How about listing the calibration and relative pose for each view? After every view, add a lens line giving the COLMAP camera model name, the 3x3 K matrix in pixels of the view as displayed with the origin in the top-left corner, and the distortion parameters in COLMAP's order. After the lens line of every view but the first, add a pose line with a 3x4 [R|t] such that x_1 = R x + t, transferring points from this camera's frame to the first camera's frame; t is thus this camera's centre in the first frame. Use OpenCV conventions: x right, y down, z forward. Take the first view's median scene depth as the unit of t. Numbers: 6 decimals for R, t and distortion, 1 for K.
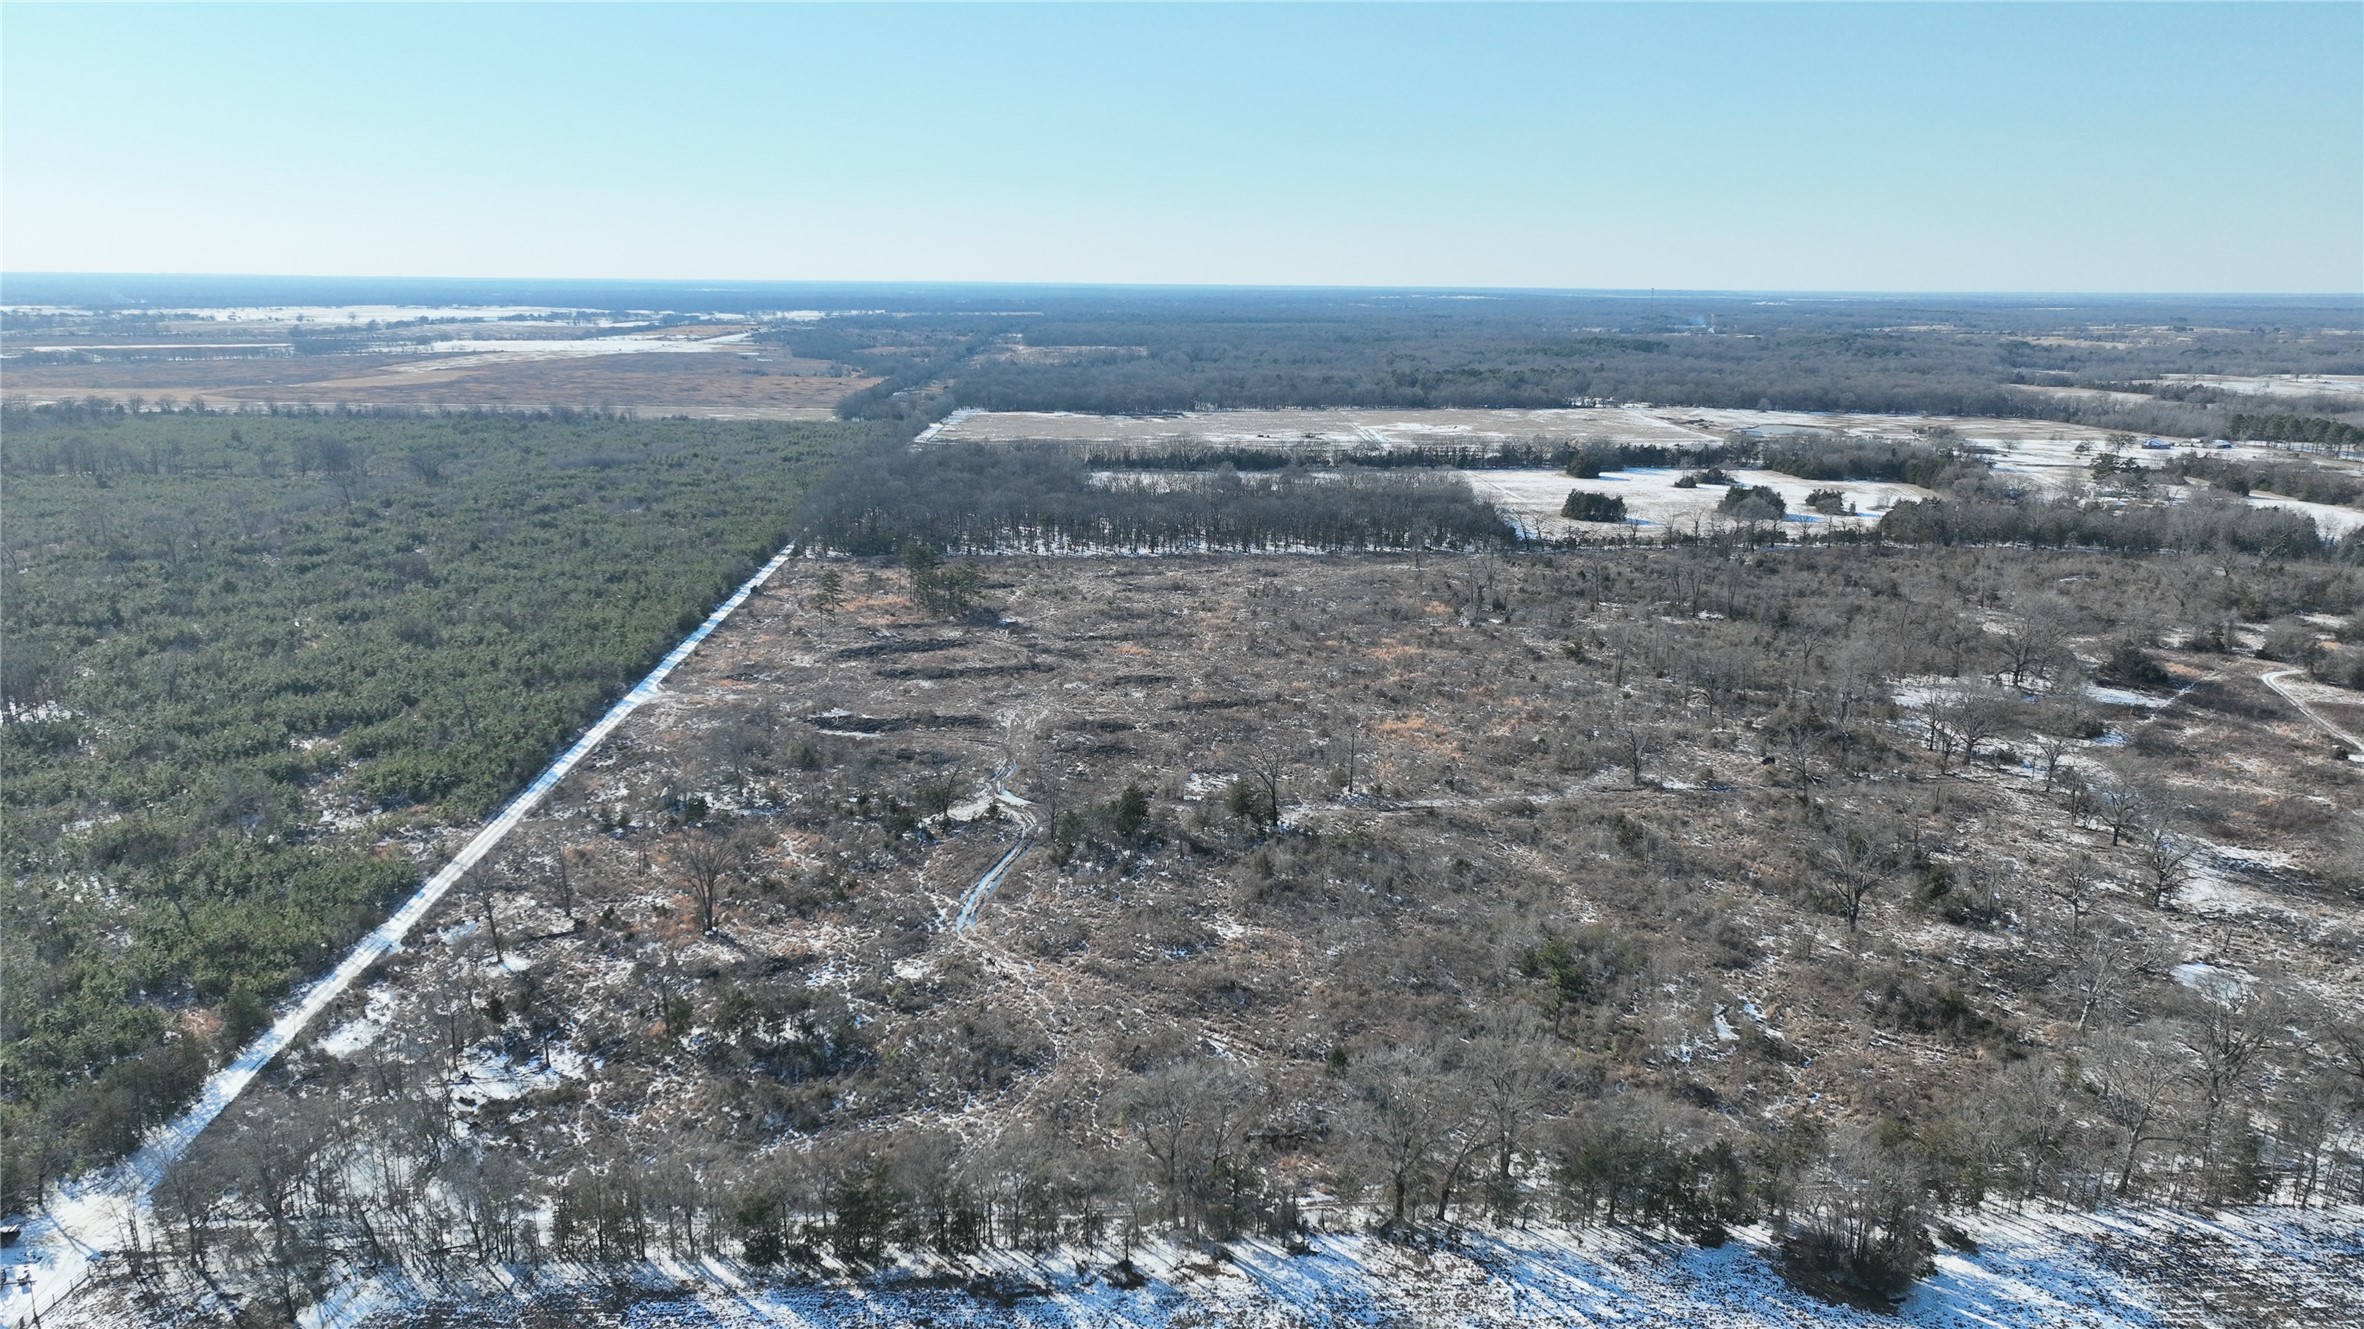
lens RADIAL K [[1646.6, 0, 1182.0], [0, 1646.6, 664.5], [0, 0, 1]] dist [0.000690, 0.001794]
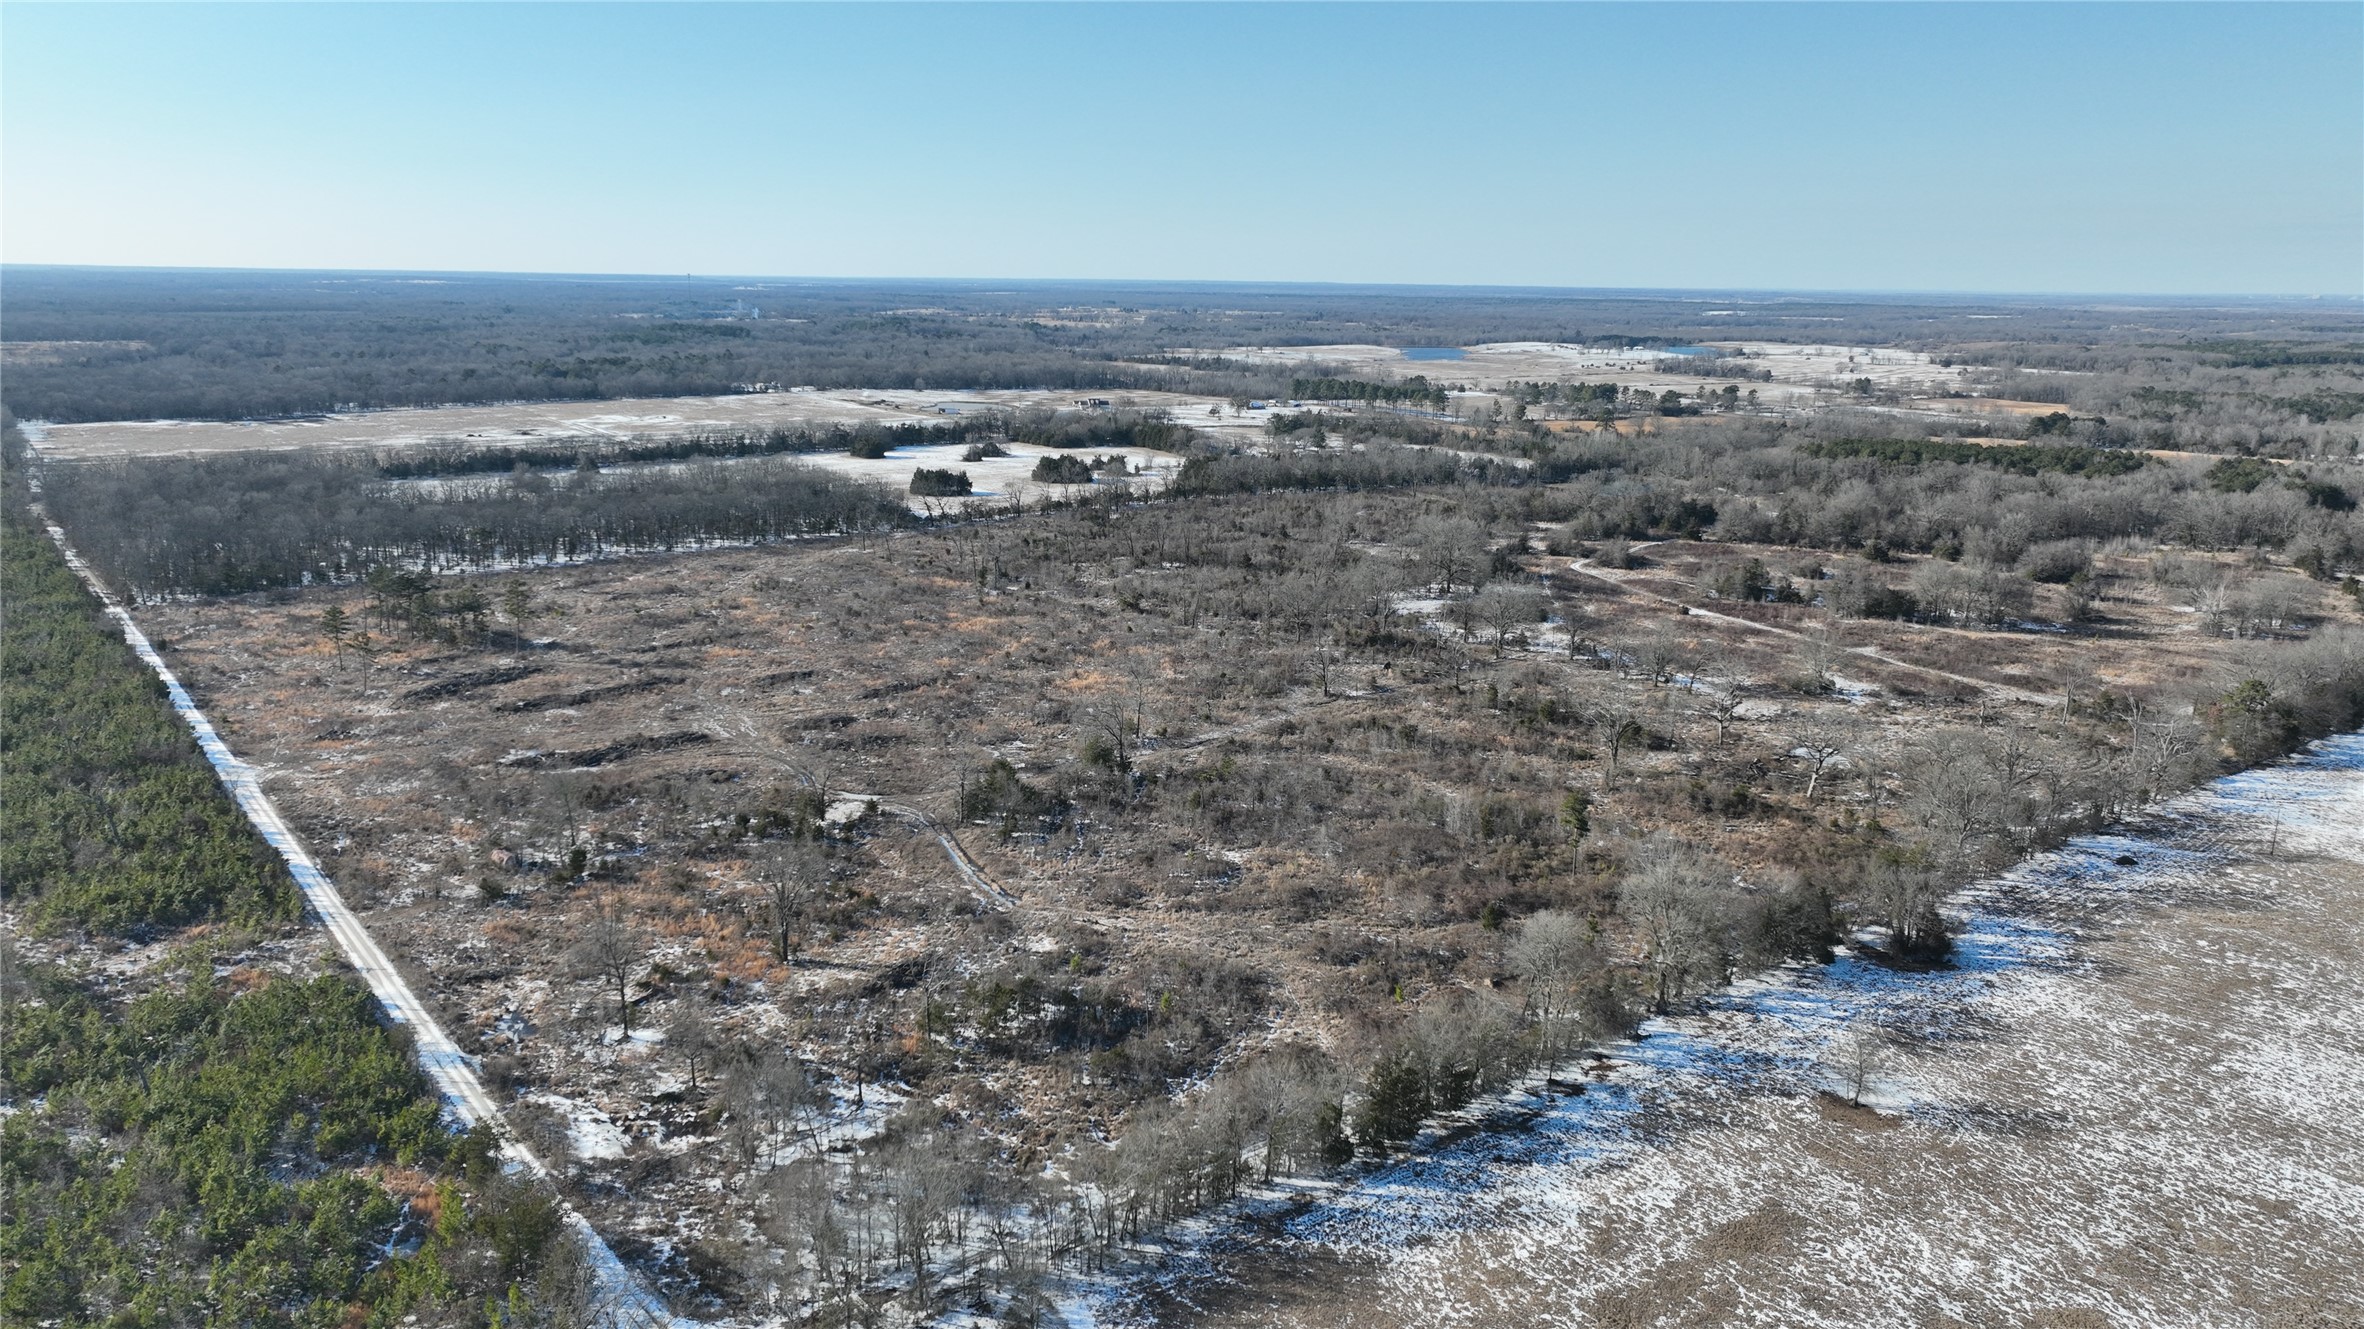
lens RADIAL K [[1658.7, 0, 1189.4], [0, 1658.7, 661.6], [0, 0, 1]] dist [0.007188, 0.003918]
pose [[0.825847, -0.125270, 0.549803, -0.223759], [0.122335, 0.991592, 0.042173, -0.007467], [-0.550464, 0.032432, 0.834229, 0.027569]]
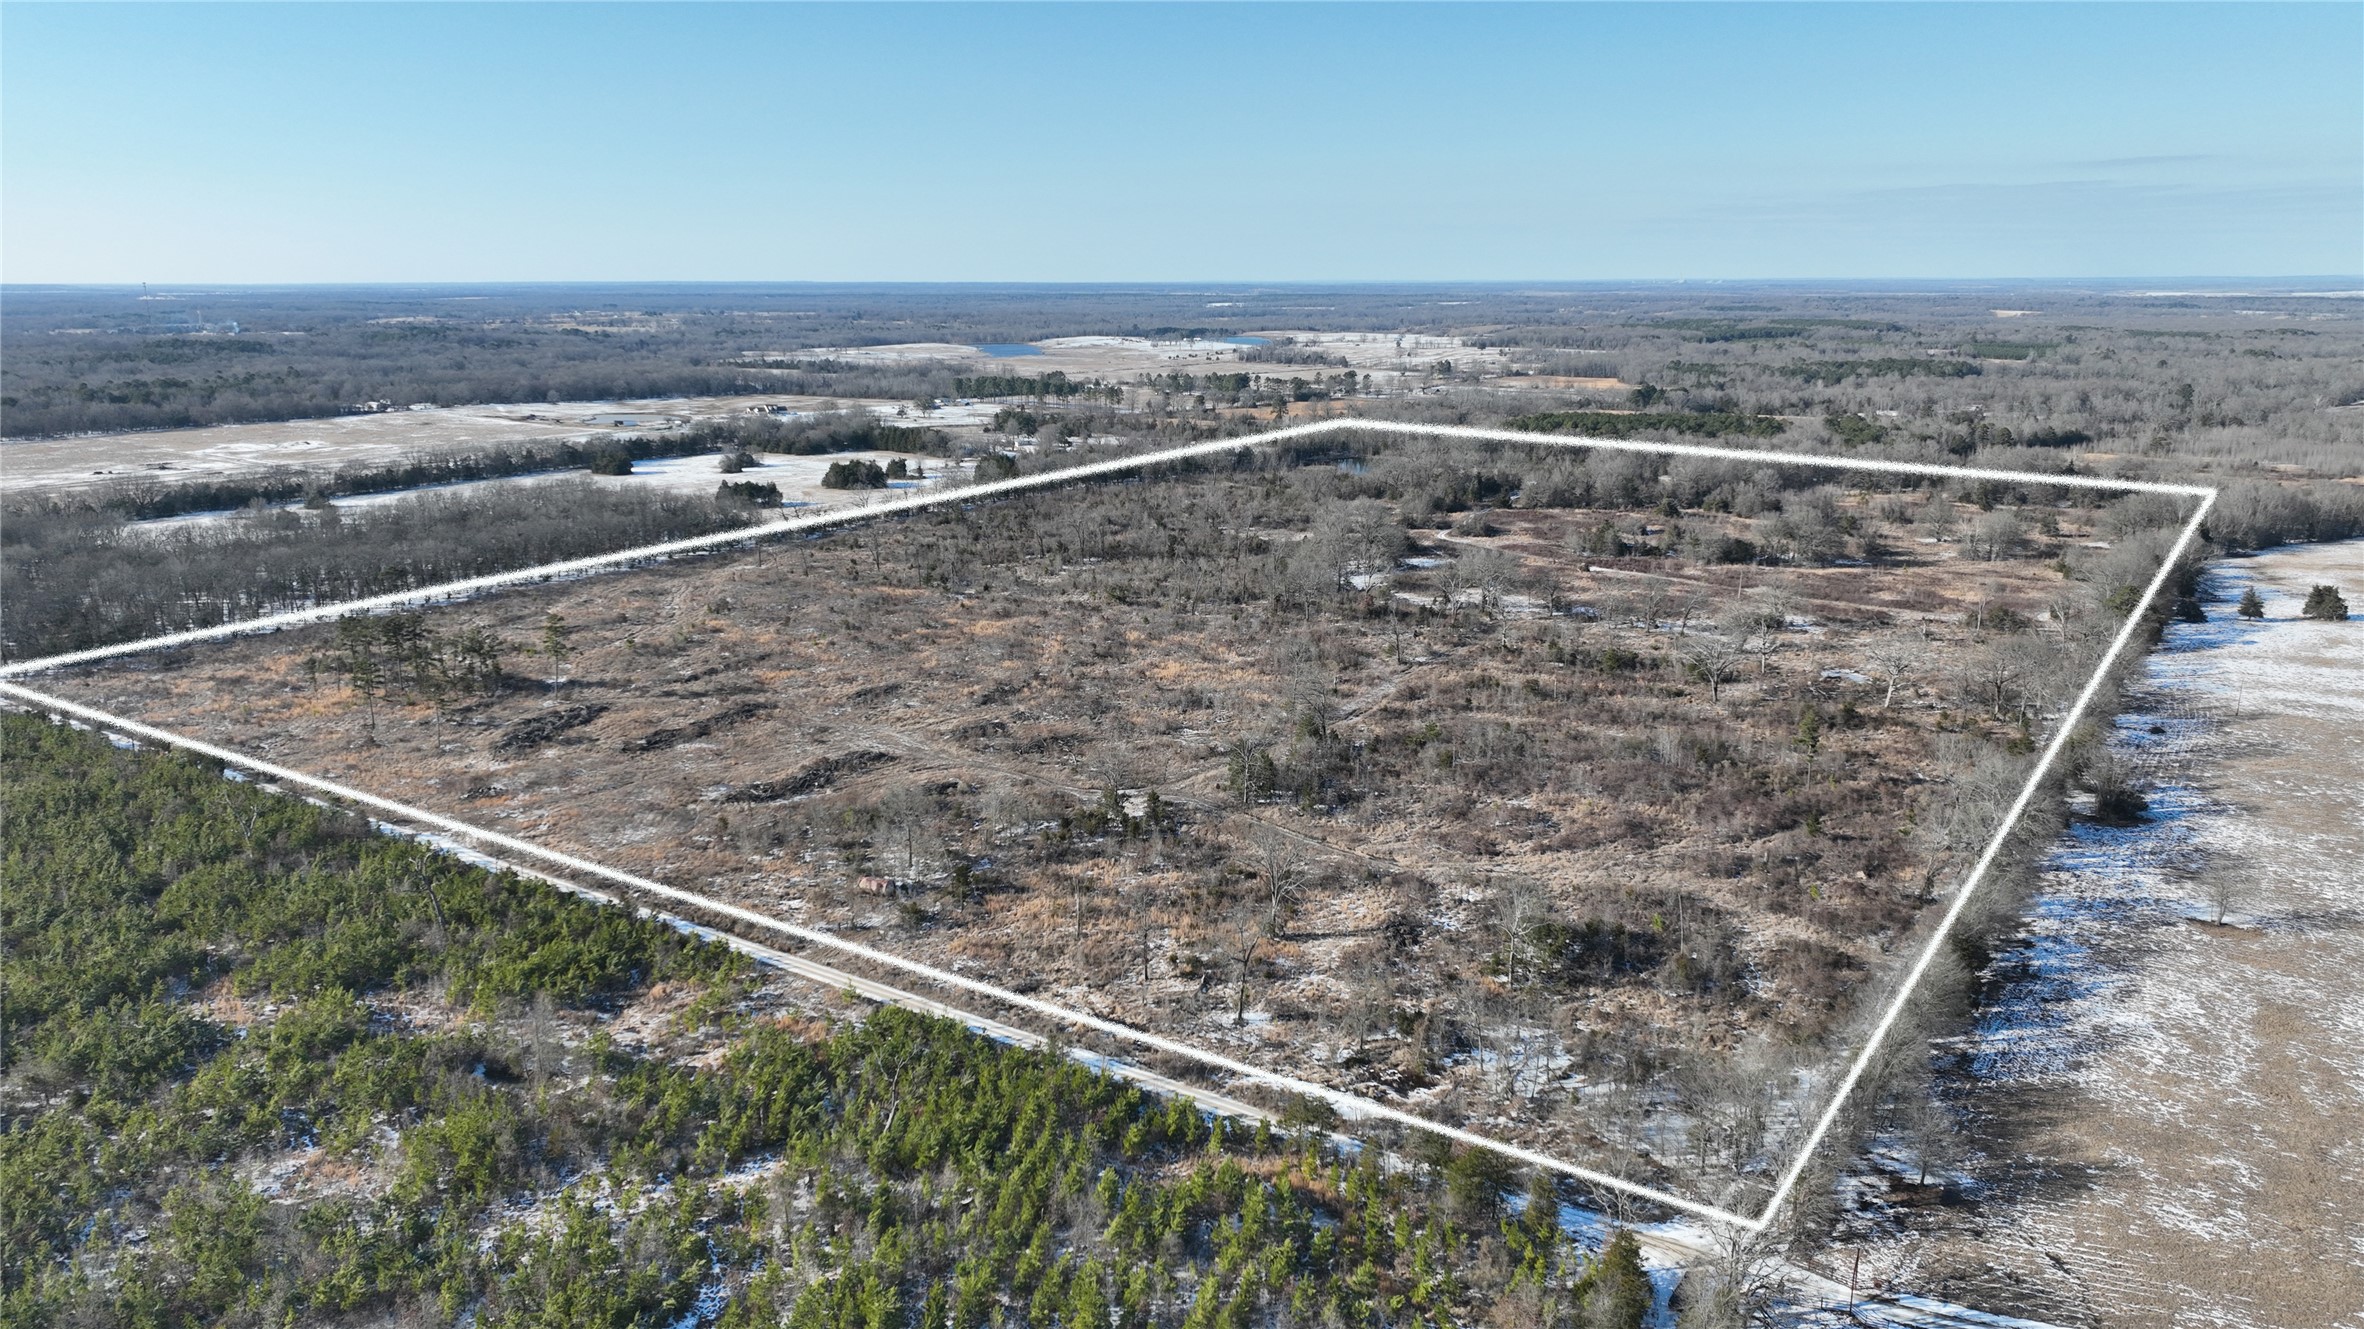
lens RADIAL K [[1658.7, 0, 1189.4], [0, 1658.7, 661.6], [0, 0, 1]] dist [0.007188, 0.003918]
pose [[0.620716, -0.187173, 0.761366, -0.394406], [0.186066, 0.978511, 0.088862, -0.036756], [-0.761637, 0.086506, 0.642203, 0.147603]]
